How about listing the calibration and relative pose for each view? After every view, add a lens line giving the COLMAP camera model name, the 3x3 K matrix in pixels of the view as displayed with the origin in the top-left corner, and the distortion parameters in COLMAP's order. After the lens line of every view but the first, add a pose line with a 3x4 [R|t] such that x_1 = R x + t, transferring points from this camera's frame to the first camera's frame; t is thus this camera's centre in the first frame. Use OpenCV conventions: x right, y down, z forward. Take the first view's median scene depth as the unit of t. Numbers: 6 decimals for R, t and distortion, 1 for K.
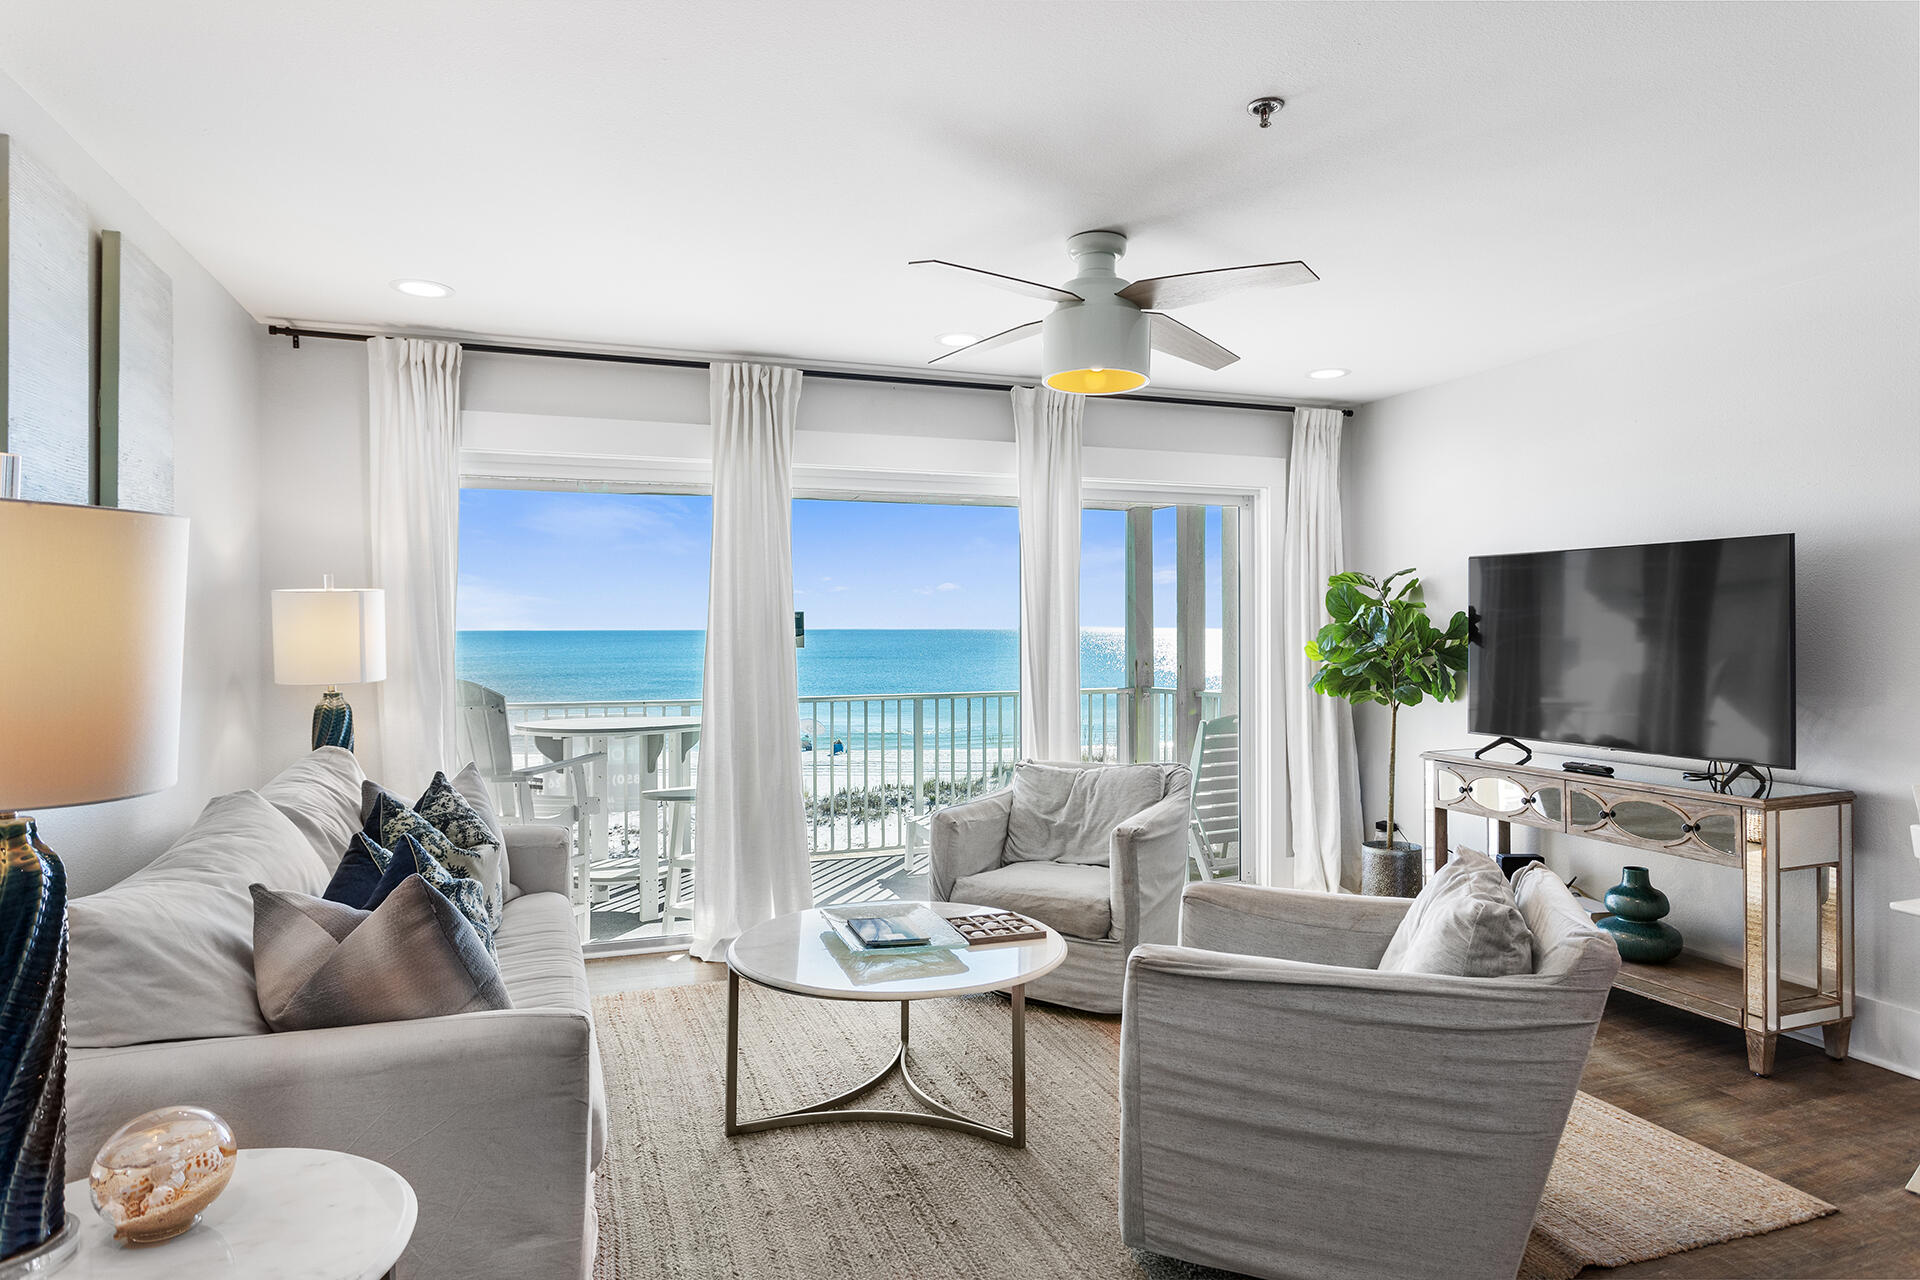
lens RADIAL K [[1143.6, 0, 960.6], [0, 1143.6, 628.7], [0, 0, 1]] dist [-0.002212, -0.000858]
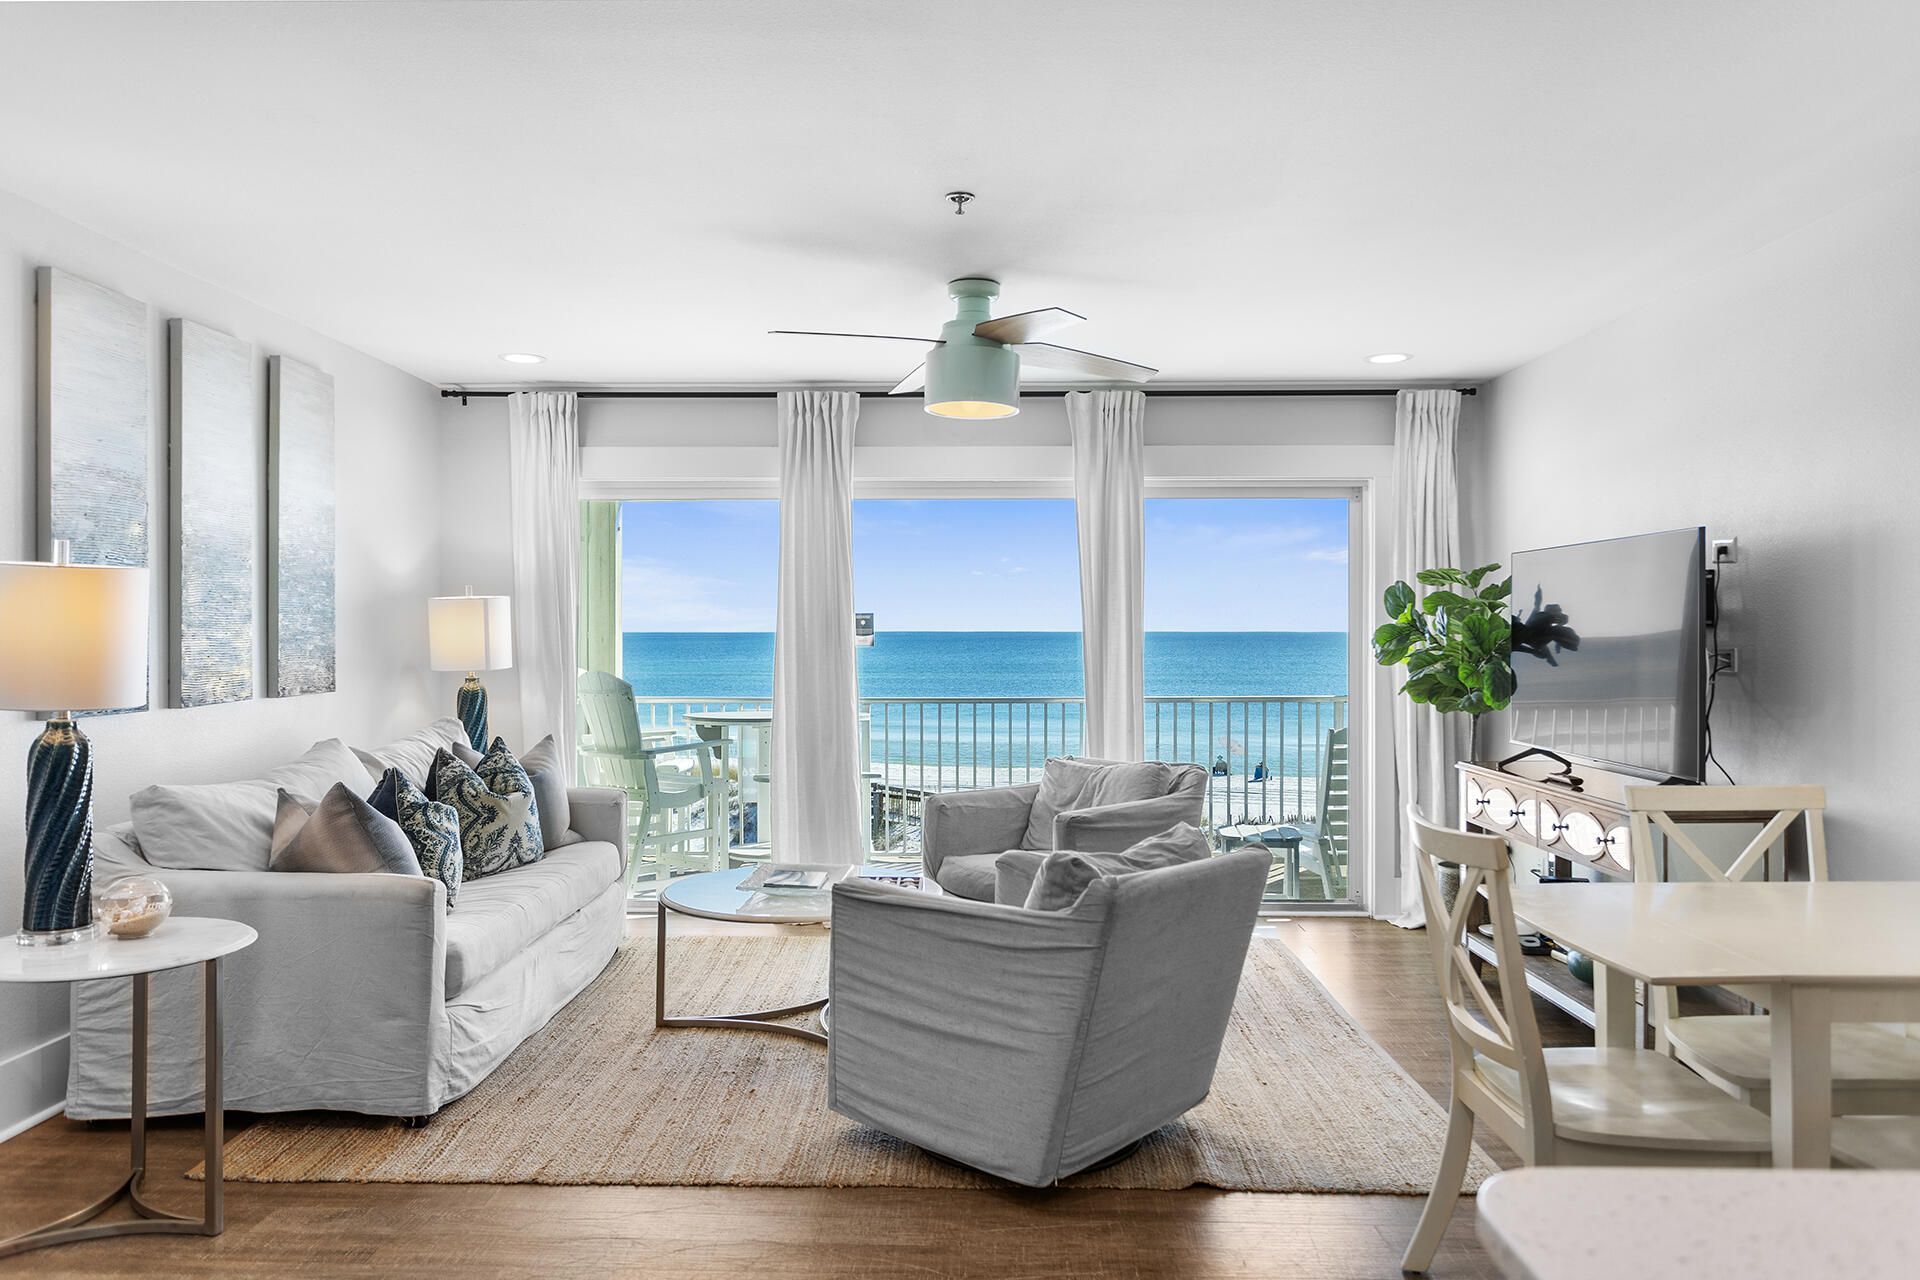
lens RADIAL K [[1385.5, 0, 960.0], [0, 1385.5, 640.0], [0, 0, 1]] dist [-0.000443, 0.004404]
pose [[0.930601, 0.004696, -0.366004, 0.670928], [-0.002357, 0.999974, 0.006837, 0.002253], [0.366027, -0.005500, 0.930588, -0.307945]]
